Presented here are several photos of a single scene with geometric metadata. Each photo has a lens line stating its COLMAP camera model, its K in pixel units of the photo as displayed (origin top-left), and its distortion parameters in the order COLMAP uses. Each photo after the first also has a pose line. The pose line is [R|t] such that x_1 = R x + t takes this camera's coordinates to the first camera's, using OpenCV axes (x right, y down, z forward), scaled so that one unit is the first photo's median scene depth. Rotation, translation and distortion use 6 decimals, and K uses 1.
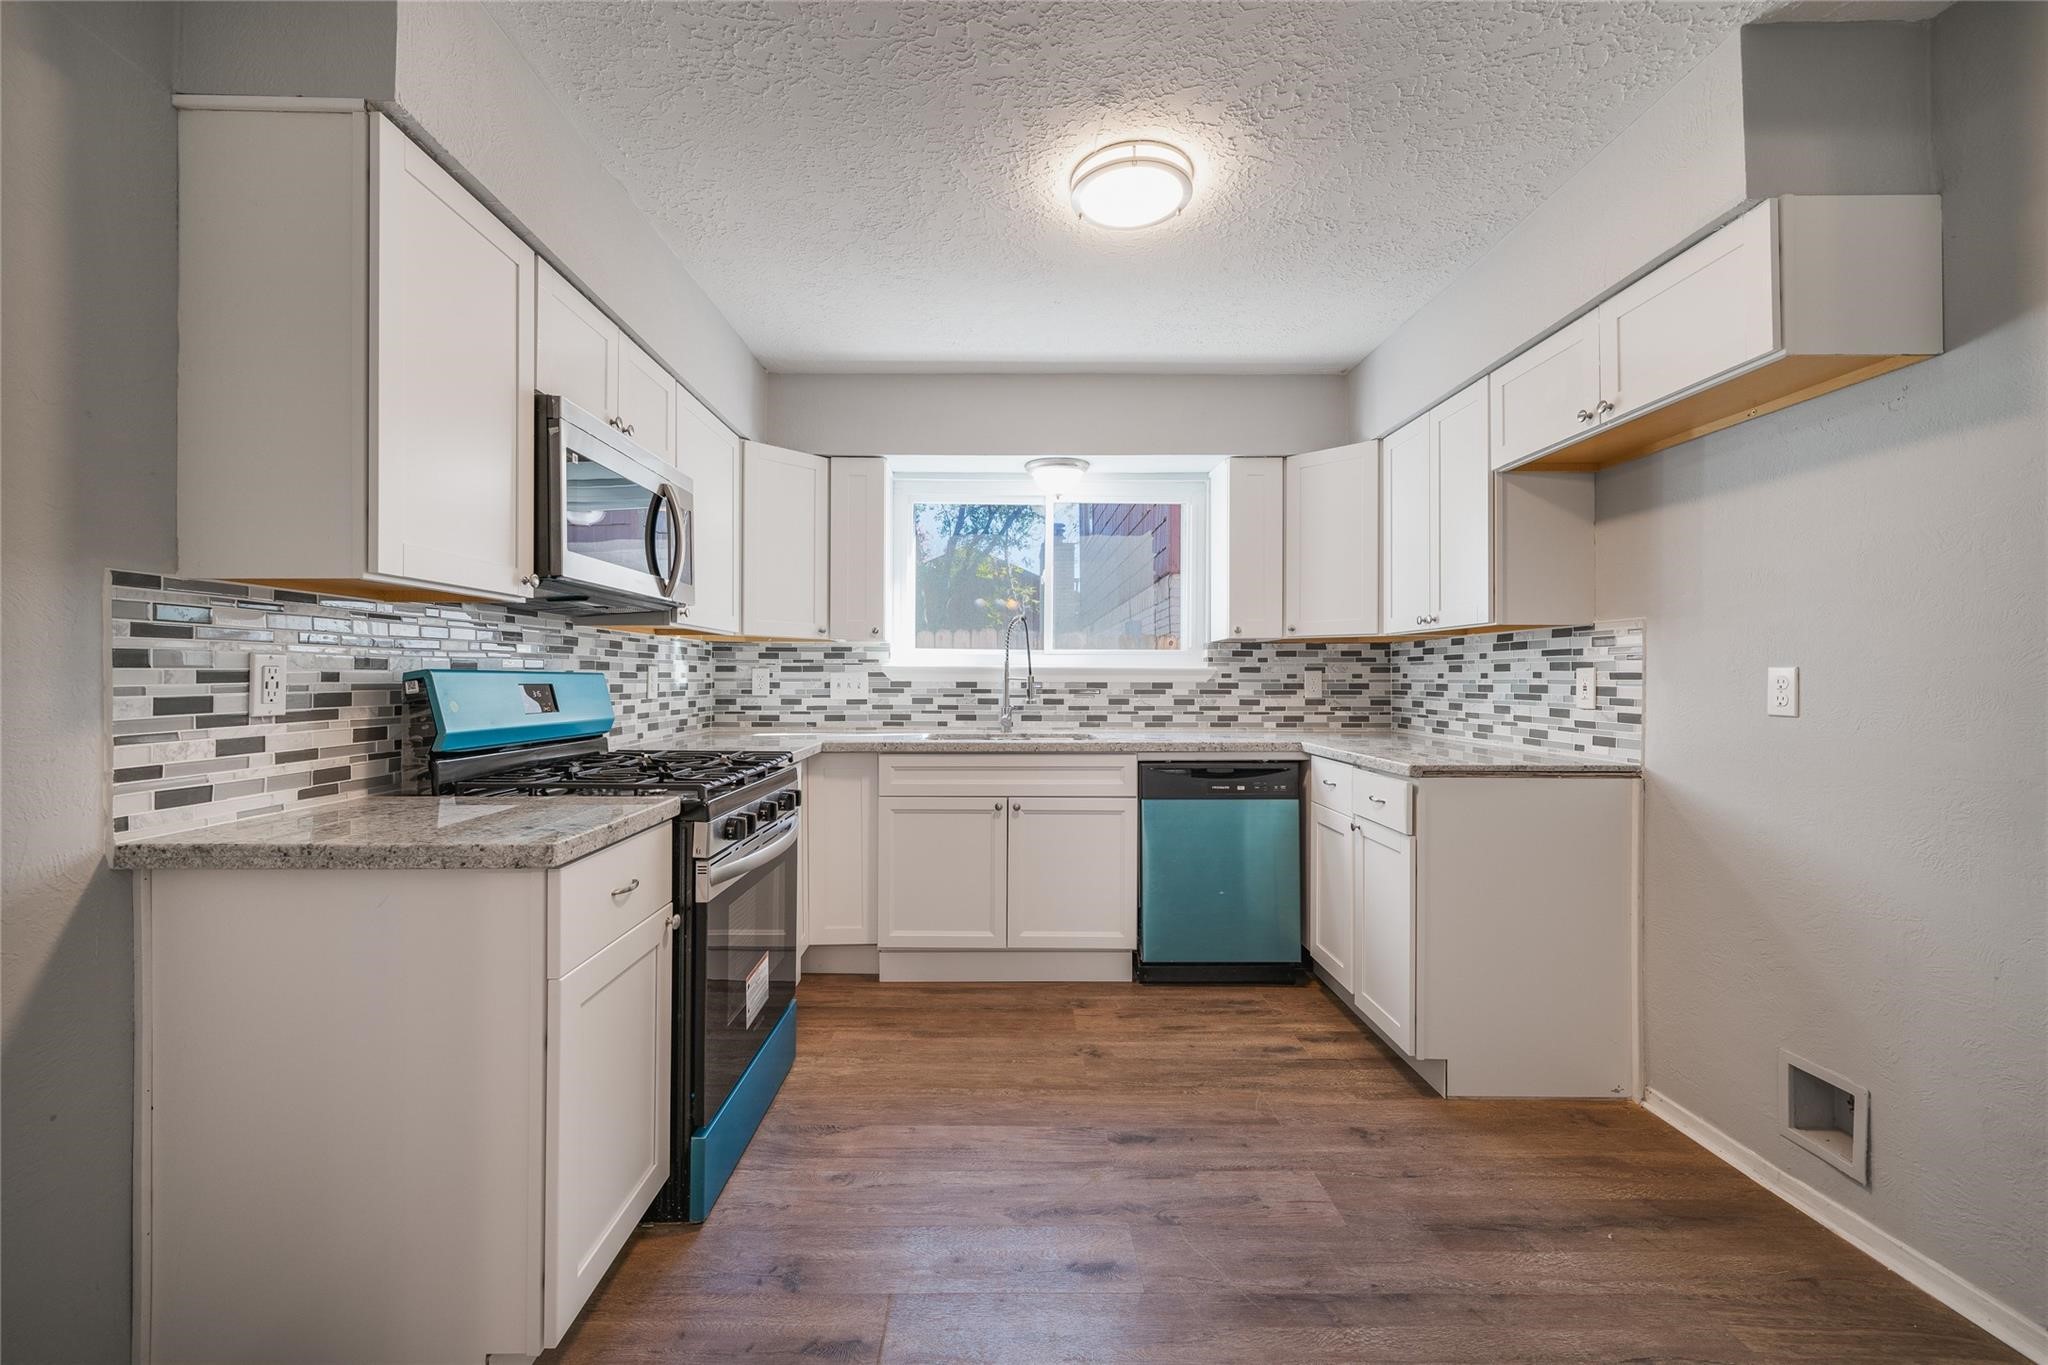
lens RADIAL K [[813.4, 0, 1008.5], [0, 813.4, 676.1], [0, 0, 1]] dist [-0.000462, 0.000424]
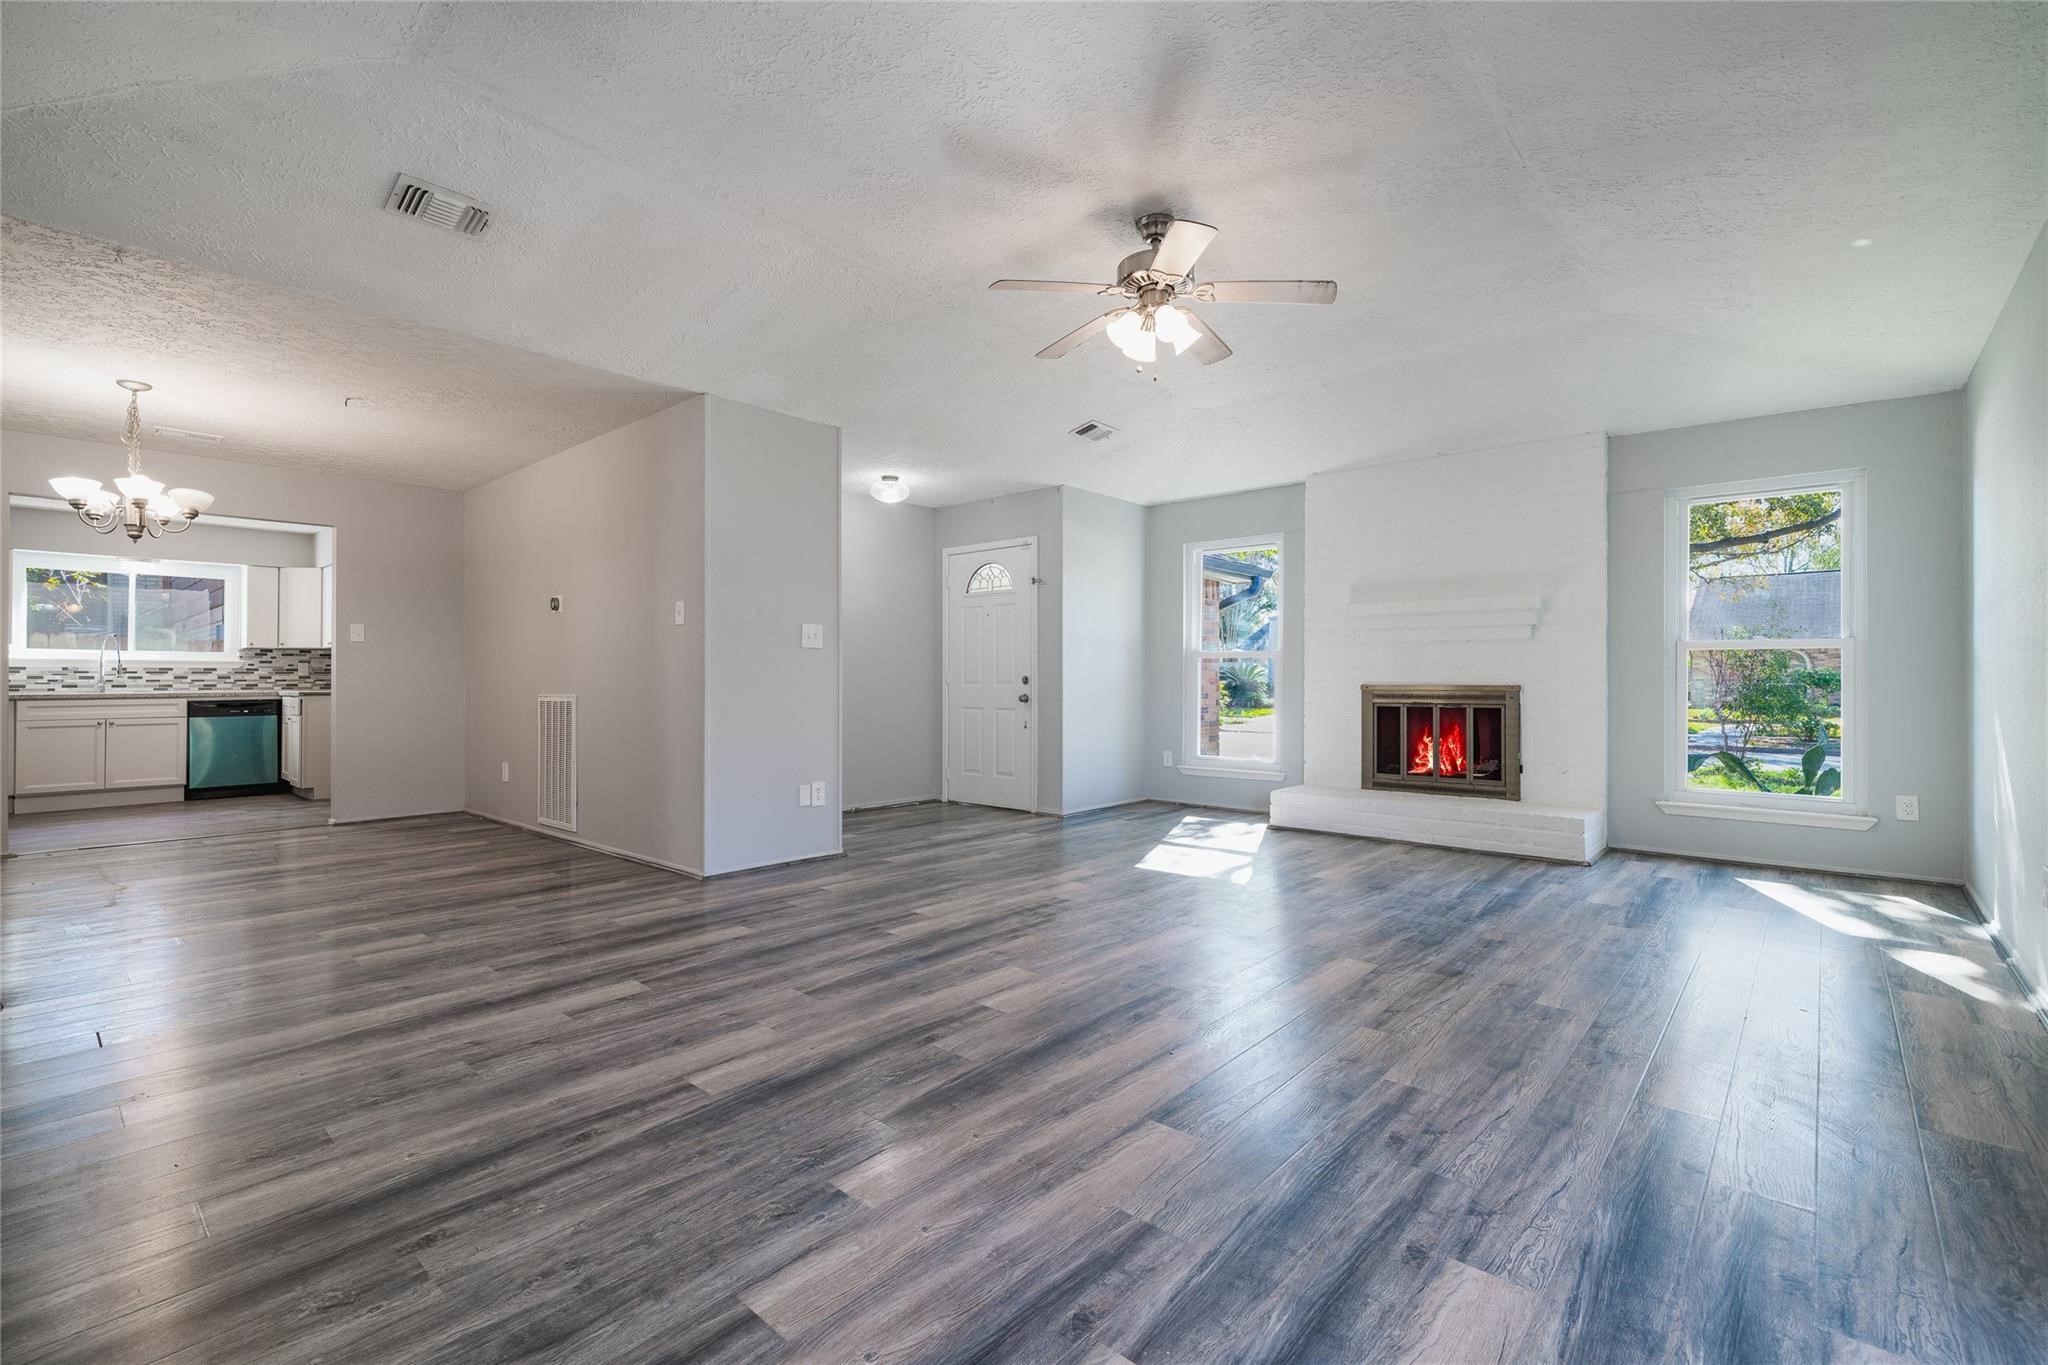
lens RADIAL K [[903.7, 0, 1023.6], [0, 903.7, 669.7], [0, 0, 1]] dist [0.001944, 0.001232]
pose [[0.669512, 0.002543, 0.742797, -0.160184], [0.002837, 0.999978, -0.005981, 0.037717], [-0.742796, 0.006112, 0.669490, -2.458158]]
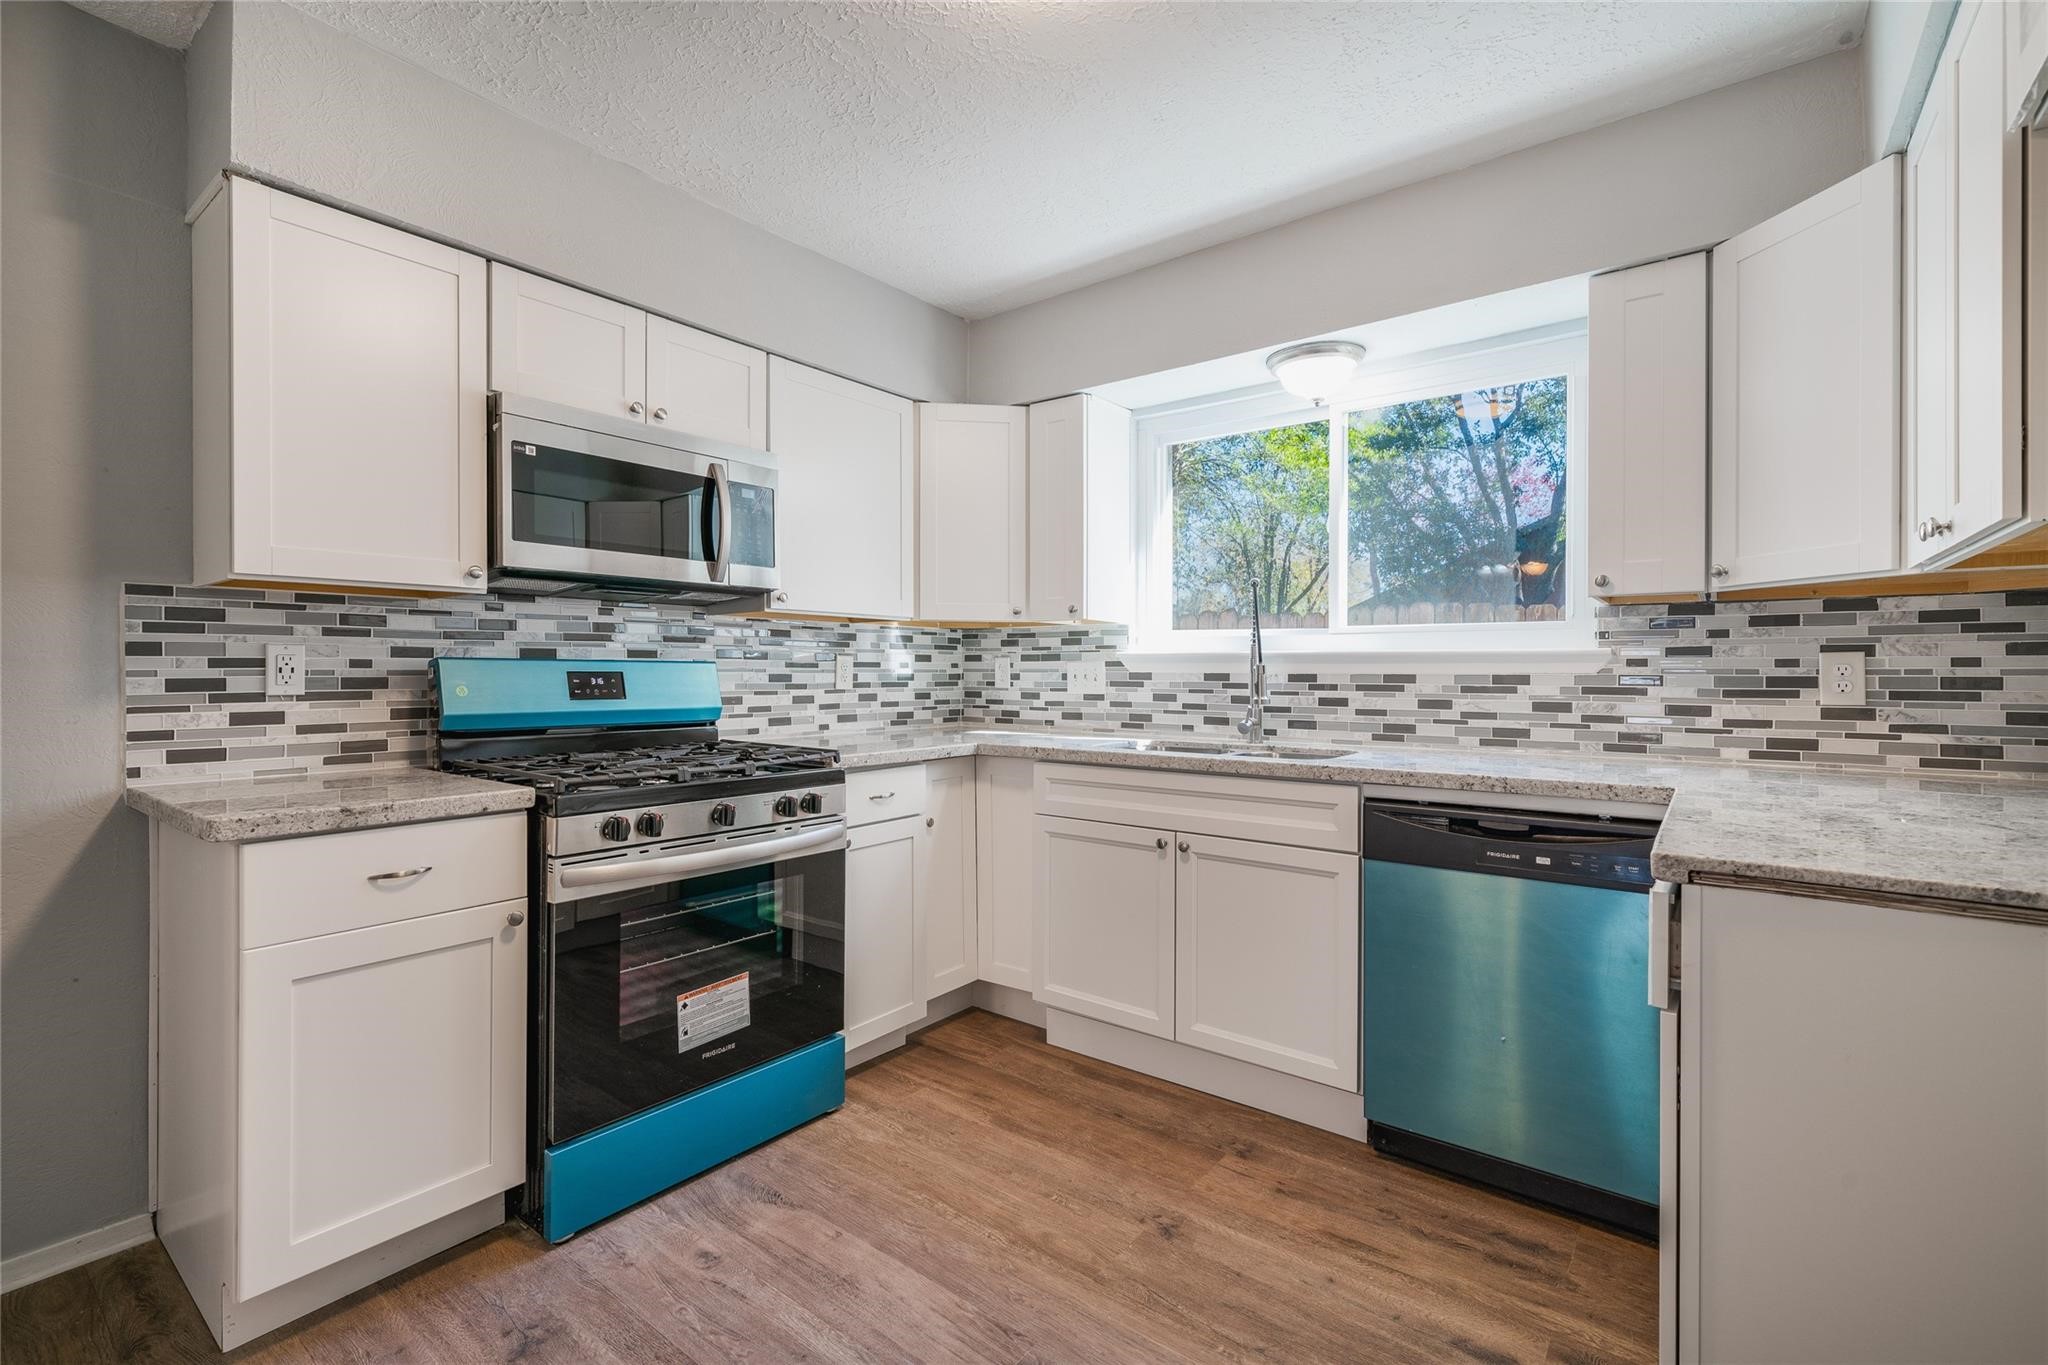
lens RADIAL K [[903.7, 0, 1025.7], [0, 903.7, 672.6], [0, 0, 1]] dist [0.001944, 0.001232]
pose [[0.787887, 0.000817, -0.615819, 0.385319], [0.000521, 0.999998, 0.001994, 0.005943], [0.615819, -0.001891, 0.787885, 0.285084]]
